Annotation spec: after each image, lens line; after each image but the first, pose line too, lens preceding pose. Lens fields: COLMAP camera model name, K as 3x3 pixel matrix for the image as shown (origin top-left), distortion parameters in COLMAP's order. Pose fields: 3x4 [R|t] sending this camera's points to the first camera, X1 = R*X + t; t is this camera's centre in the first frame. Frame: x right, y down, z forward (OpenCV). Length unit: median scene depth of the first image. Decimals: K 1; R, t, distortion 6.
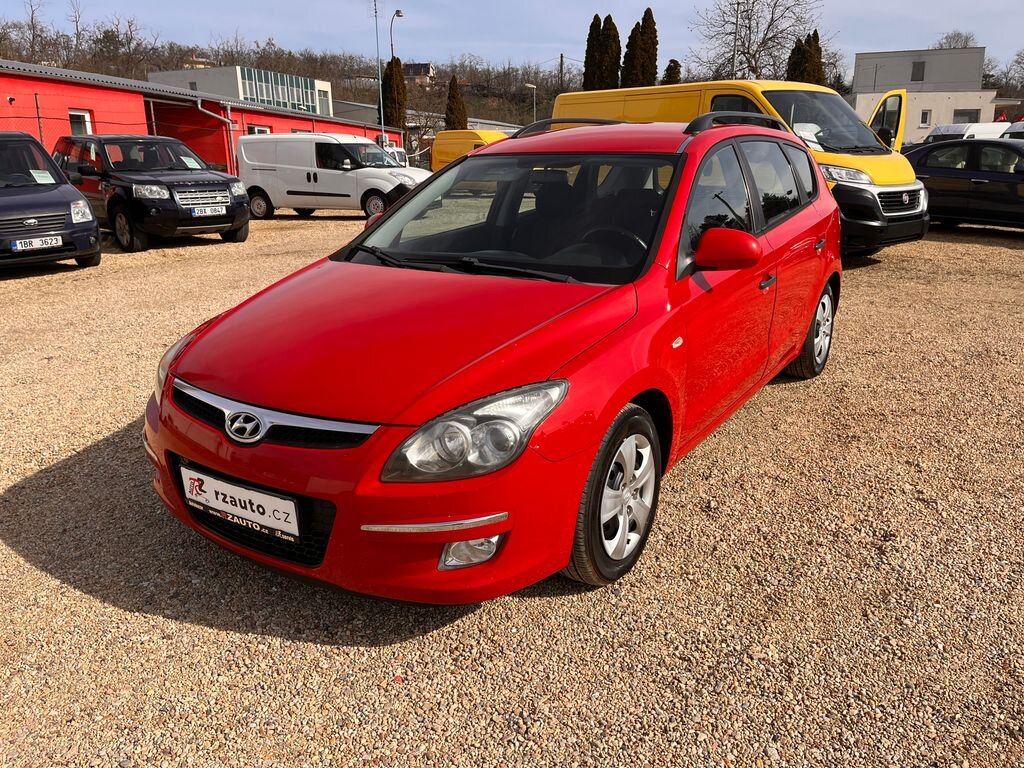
lens RADIAL K [[767.1, 0, 514.8], [0, 767.1, 389.5], [0, 0, 1]] dist [0.090025, -0.118198]
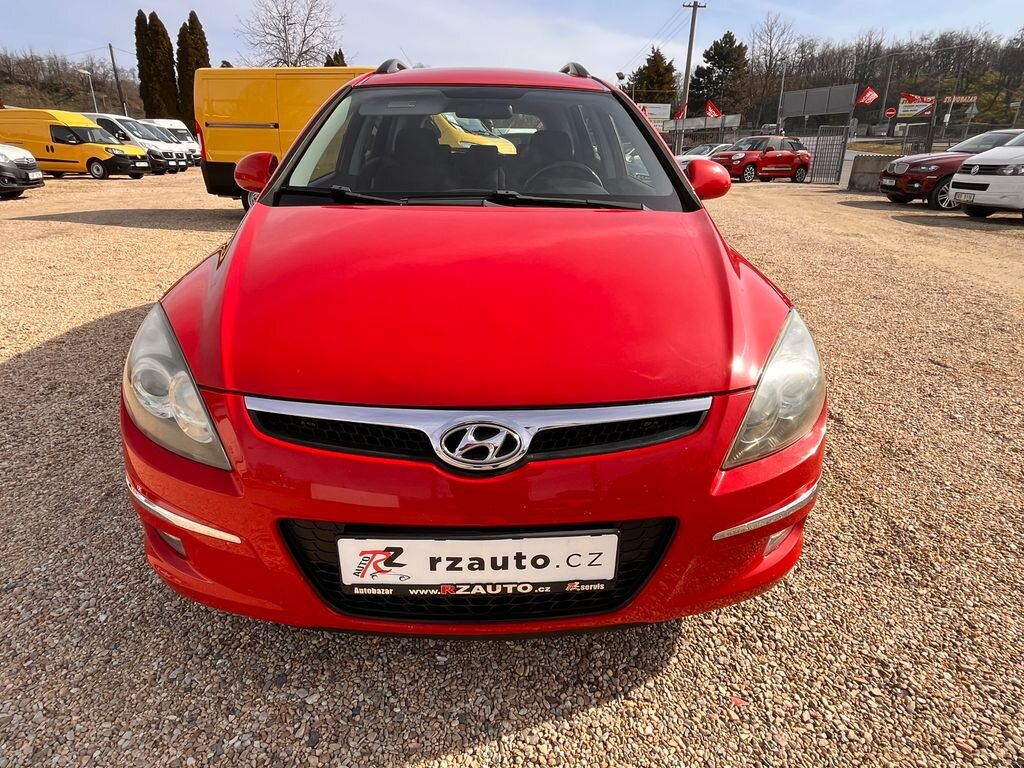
lens RADIAL K [[599.1, 0, 507.8], [0, 599.1, 381.3], [0, 0, 1]] dist [-0.001955, -0.001538]
pose [[0.815284, -0.188131, 0.547648, -0.560145], [0.147460, 0.982025, 0.117825, -0.054033], [-0.559970, -0.015305, 0.828371, 0.560999]]
